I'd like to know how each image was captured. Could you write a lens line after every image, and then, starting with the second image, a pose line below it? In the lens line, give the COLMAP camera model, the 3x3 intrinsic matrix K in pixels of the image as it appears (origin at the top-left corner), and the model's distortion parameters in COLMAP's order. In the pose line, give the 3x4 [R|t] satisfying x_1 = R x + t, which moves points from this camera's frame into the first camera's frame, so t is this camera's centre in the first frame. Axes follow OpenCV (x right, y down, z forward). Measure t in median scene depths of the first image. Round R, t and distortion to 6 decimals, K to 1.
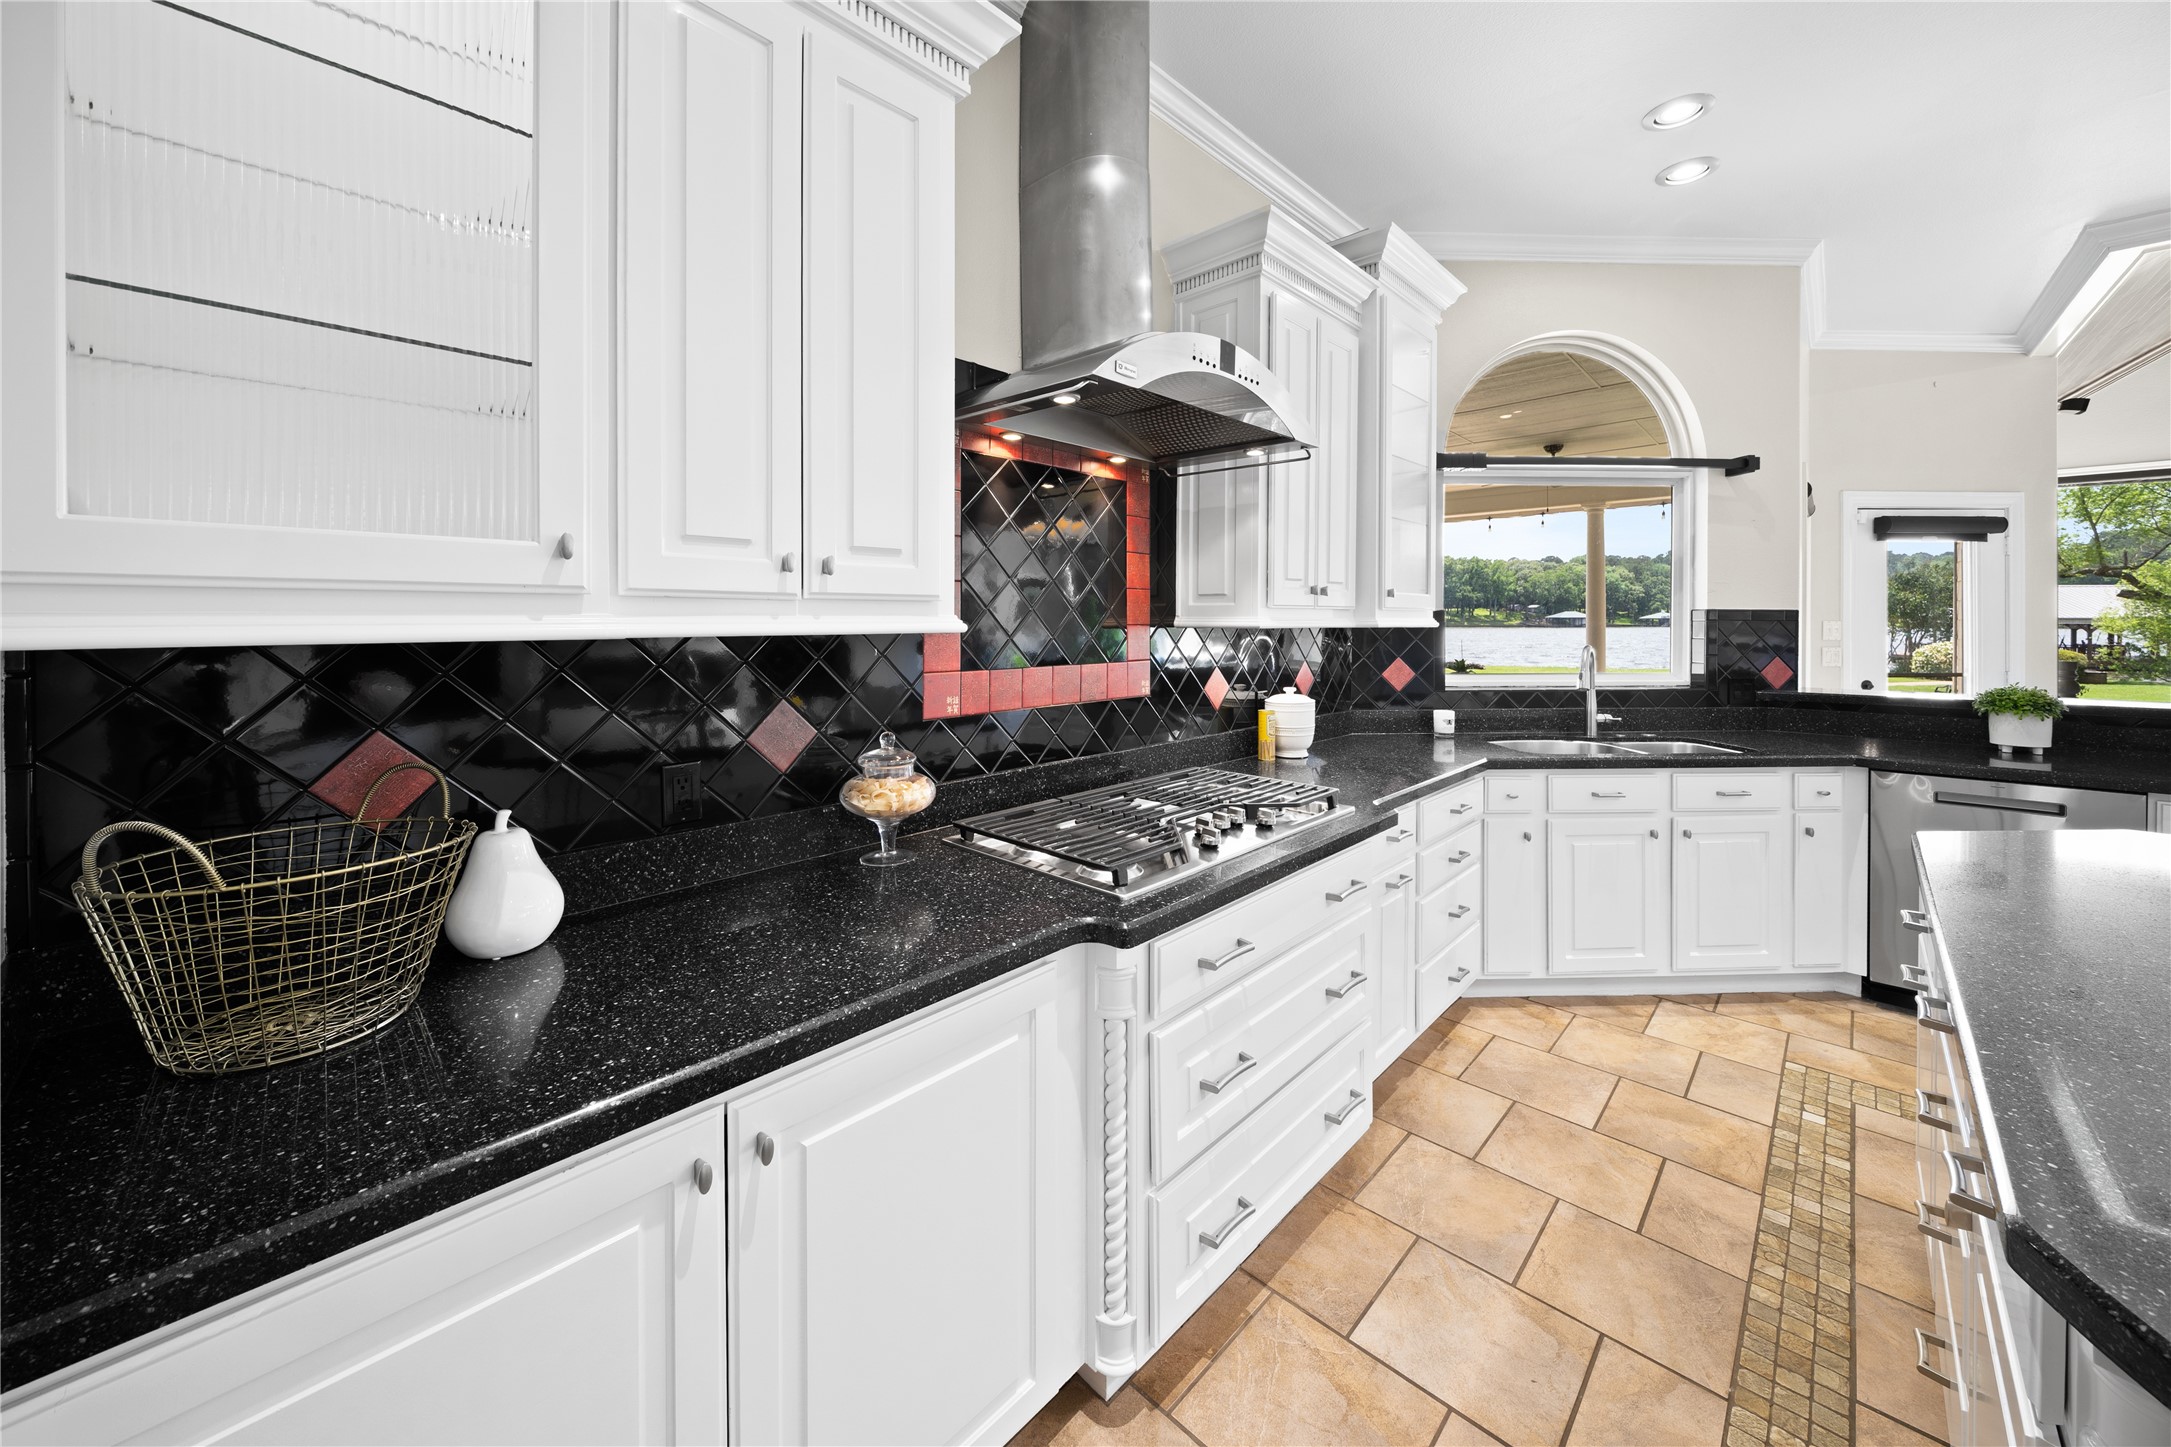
lens RADIAL K [[800.8, 0, 1076.6], [0, 800.8, 612.7], [0, 0, 1]] dist [-0.005578, -0.000047]
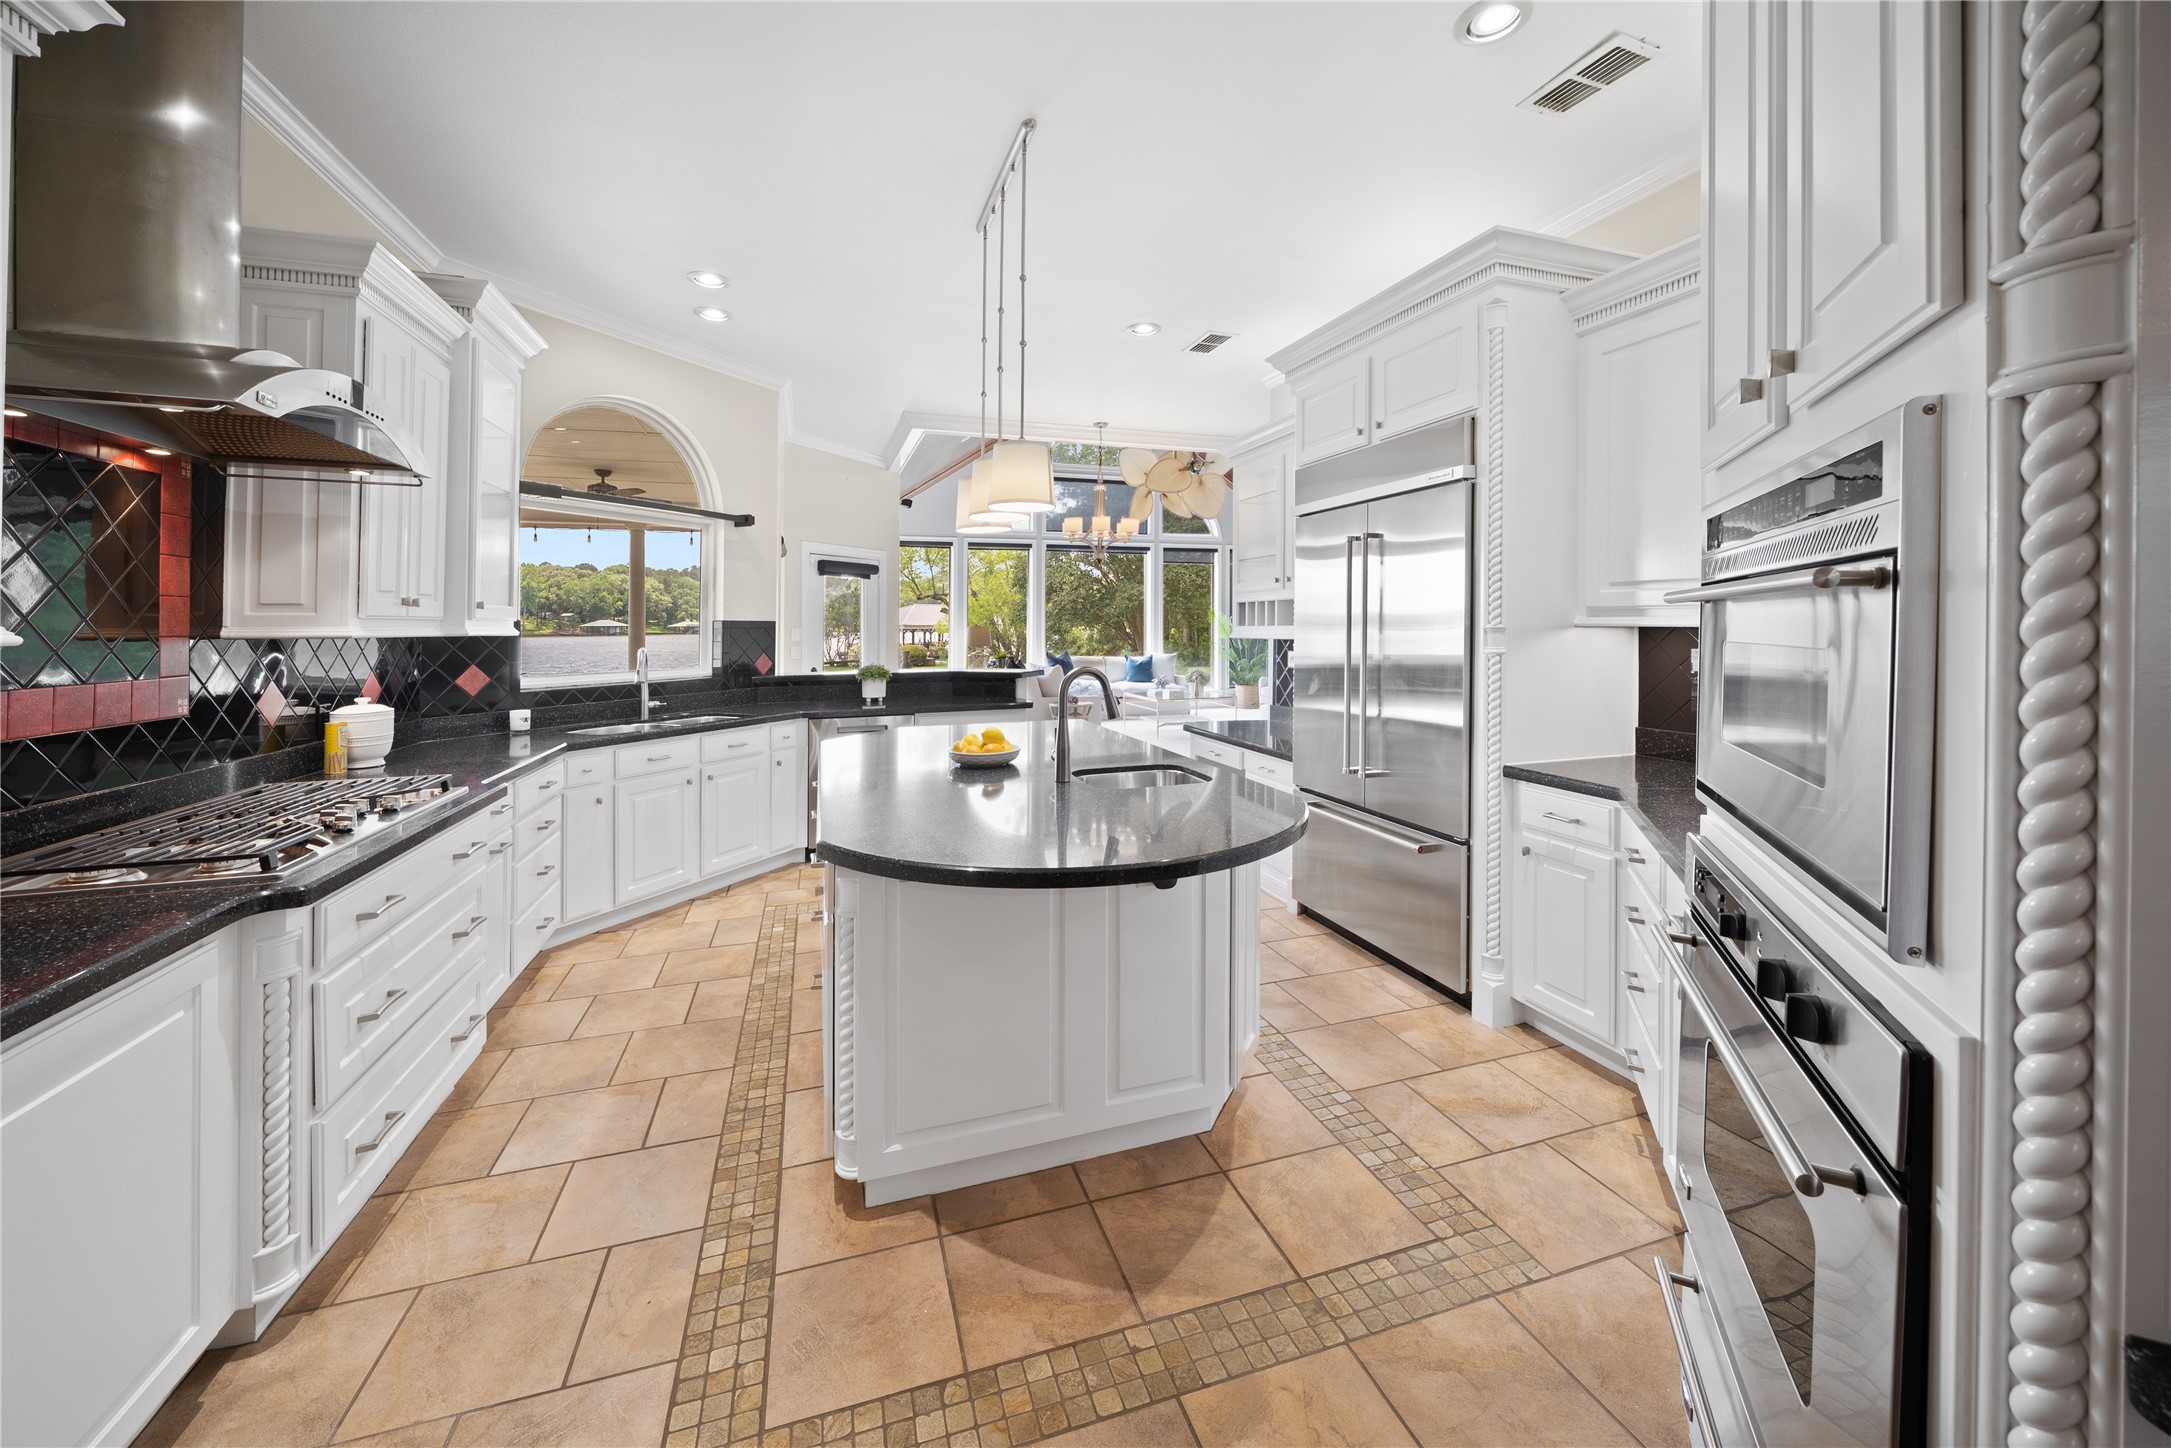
lens RADIAL K [[800.8, 0, 1076.6], [0, 800.8, 613.2], [0, 0, 1]] dist [-0.005578, -0.000047]
pose [[0.466526, 0.010066, 0.884450, -0.214691], [-0.000896, 0.999940, -0.010908, -0.002179], [-0.884507, 0.004296, 0.466507, -0.269936]]
